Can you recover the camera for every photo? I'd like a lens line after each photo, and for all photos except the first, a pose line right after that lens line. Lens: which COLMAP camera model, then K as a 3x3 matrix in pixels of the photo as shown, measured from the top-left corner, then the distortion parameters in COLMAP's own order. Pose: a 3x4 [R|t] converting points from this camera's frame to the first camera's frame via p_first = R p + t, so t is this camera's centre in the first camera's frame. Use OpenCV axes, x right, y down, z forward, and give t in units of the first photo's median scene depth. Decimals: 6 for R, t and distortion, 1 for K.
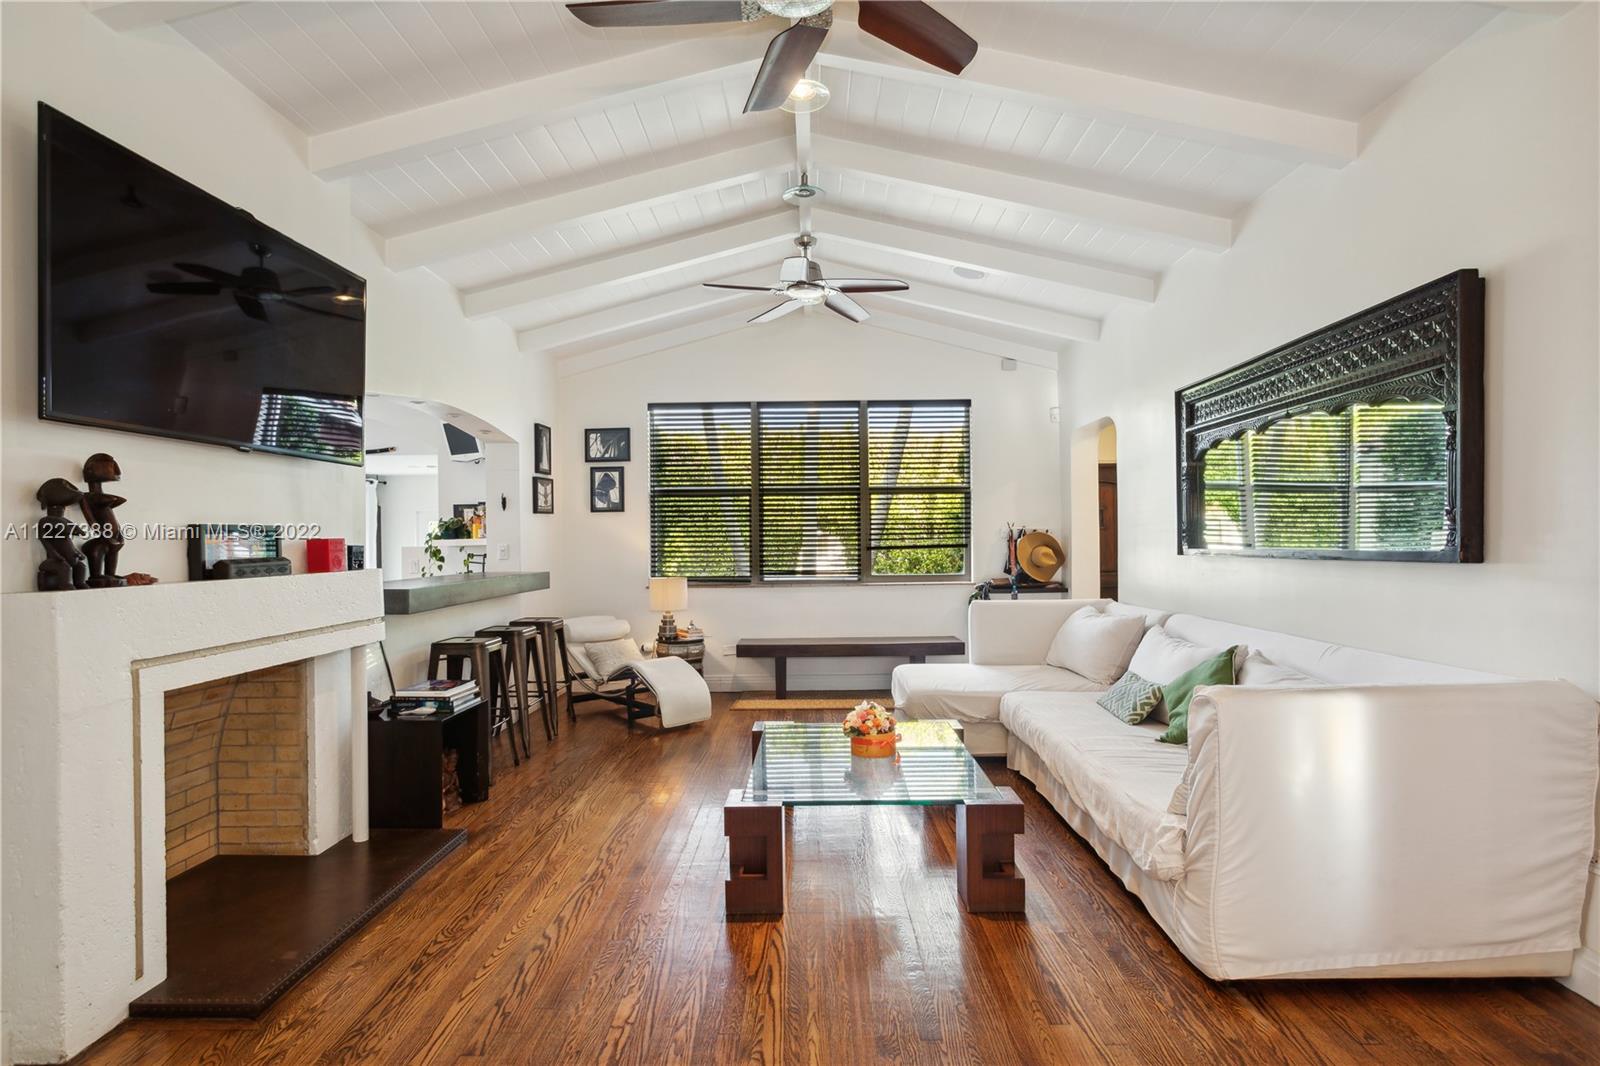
lens RADIAL K [[824.2, 0, 804.1], [0, 824.2, 541.9], [0, 0, 1]] dist [0.005392, 0.001285]
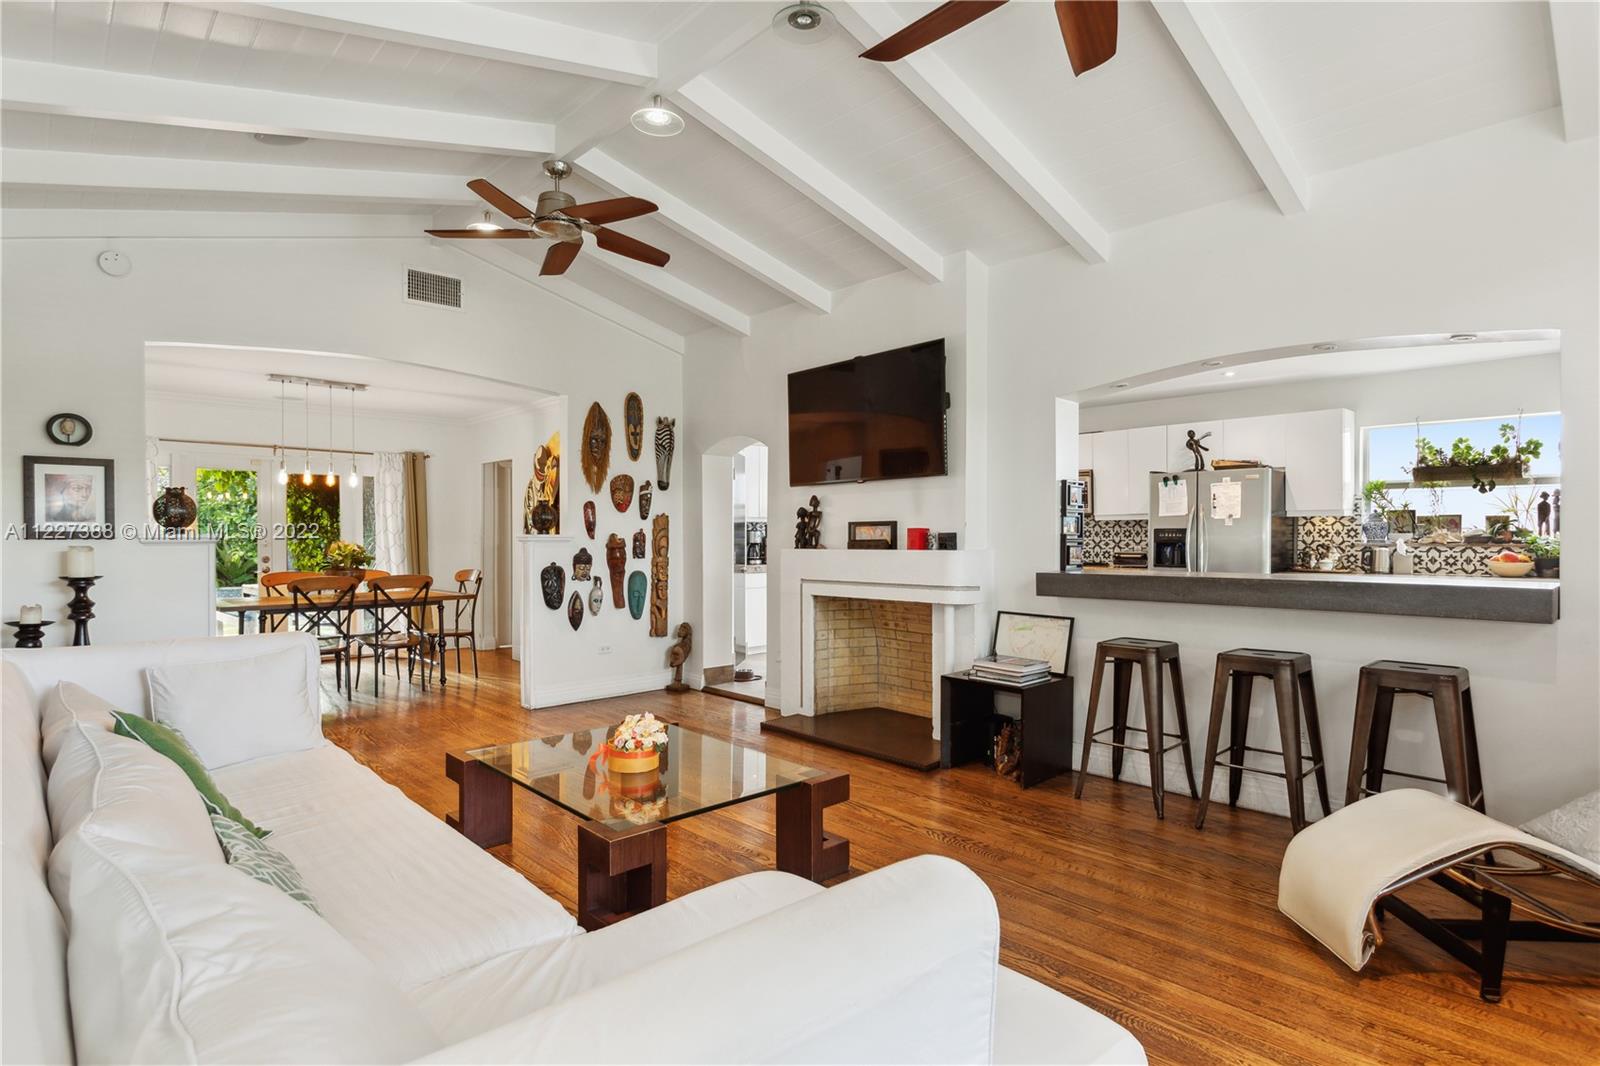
lens RADIAL K [[824.2, 0, 804.6], [0, 824.2, 538.1], [0, 0, 1]] dist [0.005392, 0.001285]
pose [[-0.727747, 0.008927, -0.685787, 0.694741], [0.006950, 0.999960, 0.005642, 0.006204], [0.685810, -0.000661, -0.727780, 2.220077]]
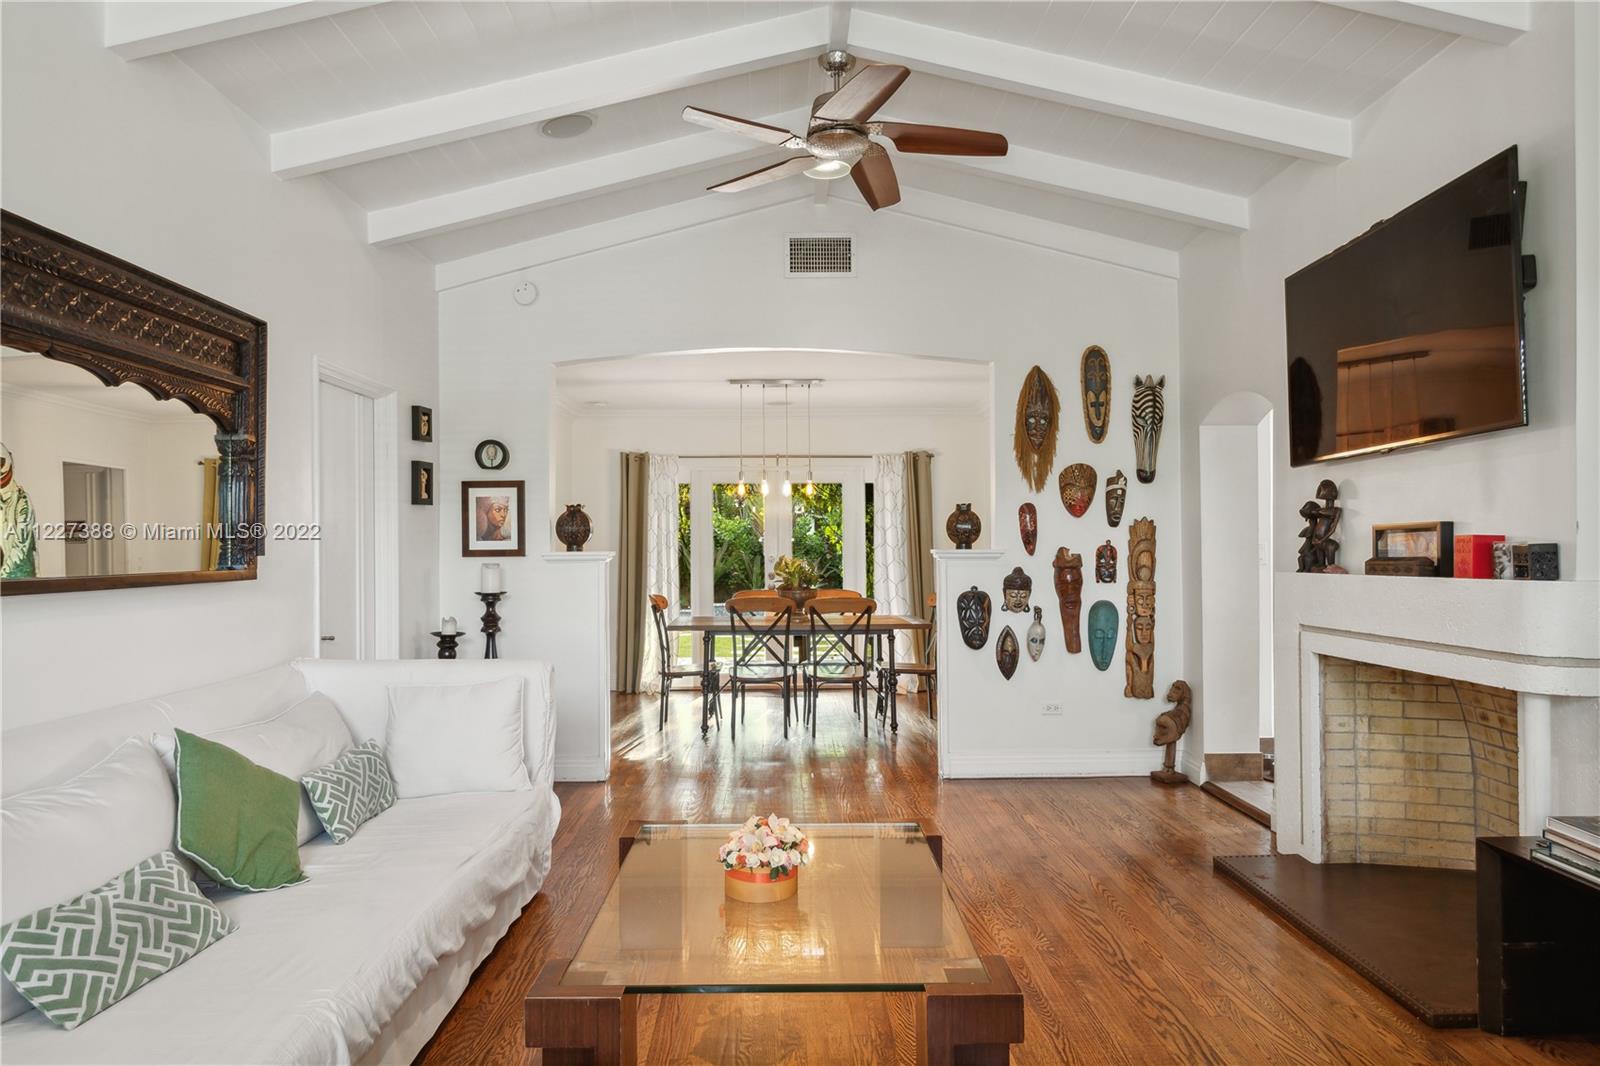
lens RADIAL K [[1021.6, 0, 794.0], [0, 1021.6, 541.4], [0, 0, 1]] dist [0.007927, 0.002930]
pose [[-0.999816, 0.012631, -0.014454, 0.081020], [0.012781, 0.999865, -0.010287, 0.004906], [0.014322, -0.010470, -0.999843, 2.203976]]
